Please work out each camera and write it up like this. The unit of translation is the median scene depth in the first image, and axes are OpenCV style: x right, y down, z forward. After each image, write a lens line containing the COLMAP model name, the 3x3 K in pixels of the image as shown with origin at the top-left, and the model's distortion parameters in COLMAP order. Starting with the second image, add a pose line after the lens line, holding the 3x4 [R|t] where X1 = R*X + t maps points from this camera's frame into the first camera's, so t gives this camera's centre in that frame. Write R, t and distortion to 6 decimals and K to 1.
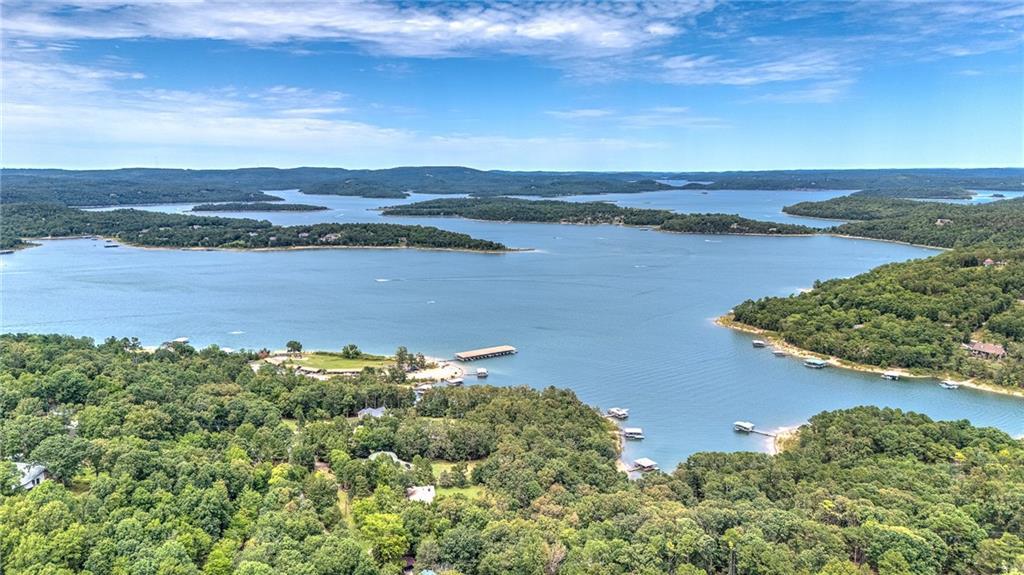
lens RADIAL K [[753.2, 0, 512.0], [0, 753.2, 287.5], [0, 0, 1]] dist [0.070268, -0.089856]
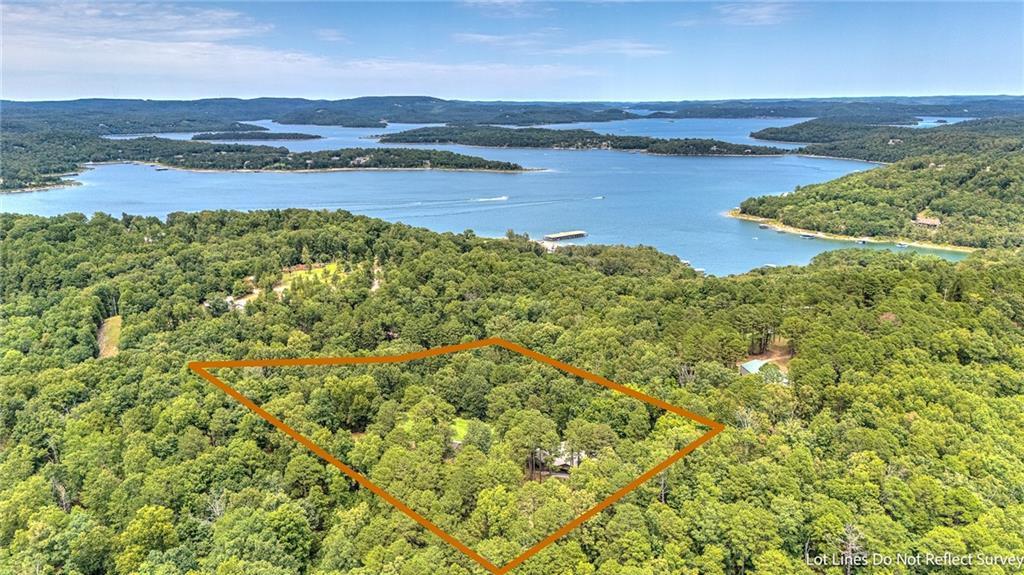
lens RADIAL K [[753.2, 0, 512.0], [0, 753.2, 287.5], [0, 0, 1]] dist [0.070268, -0.089856]
pose [[0.998176, -0.018016, 0.057621, -0.075475], [0.012879, 0.996011, 0.088295, 0.021795], [-0.058982, -0.087392, 0.994426, -0.120831]]
